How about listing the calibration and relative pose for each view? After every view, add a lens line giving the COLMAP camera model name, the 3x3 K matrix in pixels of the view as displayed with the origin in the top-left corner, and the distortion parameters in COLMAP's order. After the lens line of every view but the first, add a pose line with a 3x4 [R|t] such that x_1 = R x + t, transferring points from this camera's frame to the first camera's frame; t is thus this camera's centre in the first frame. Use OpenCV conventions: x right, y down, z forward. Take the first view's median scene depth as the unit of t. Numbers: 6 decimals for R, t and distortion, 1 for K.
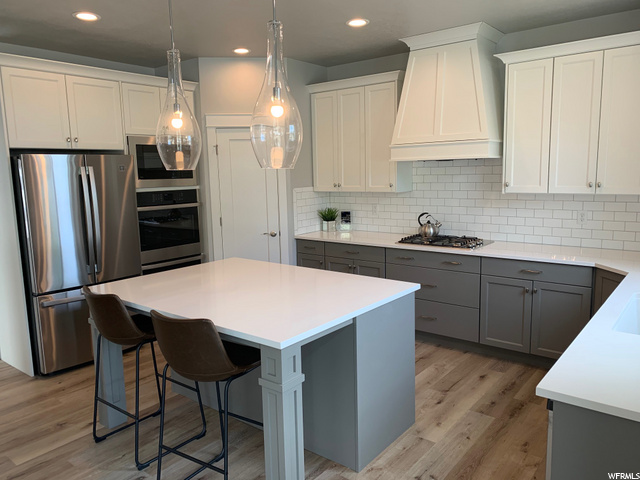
lens RADIAL K [[489.5, 0, 319.6], [0, 489.5, 239.6], [0, 0, 1]] dist [0.011656, -0.000583]
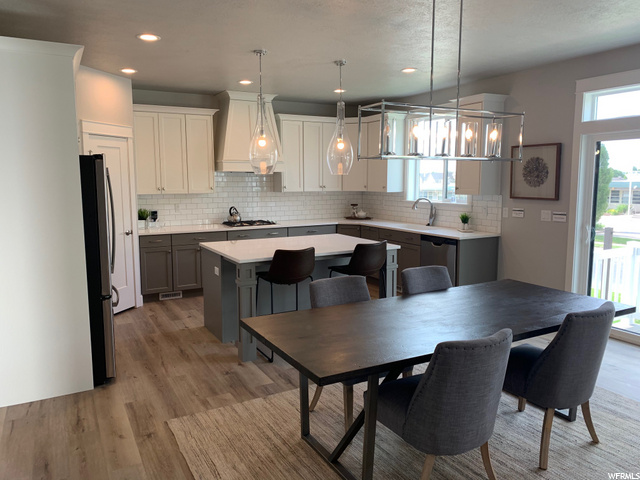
lens RADIAL K [[489.5, 0, 319.5], [0, 489.5, 240.0], [0, 0, 1]] dist [0.011656, -0.000583]
pose [[0.383428, -0.094998, 0.918672, -1.067921], [0.122640, 0.991124, 0.051304, 0.002046], [-0.915392, 0.092995, 0.391675, 0.179402]]
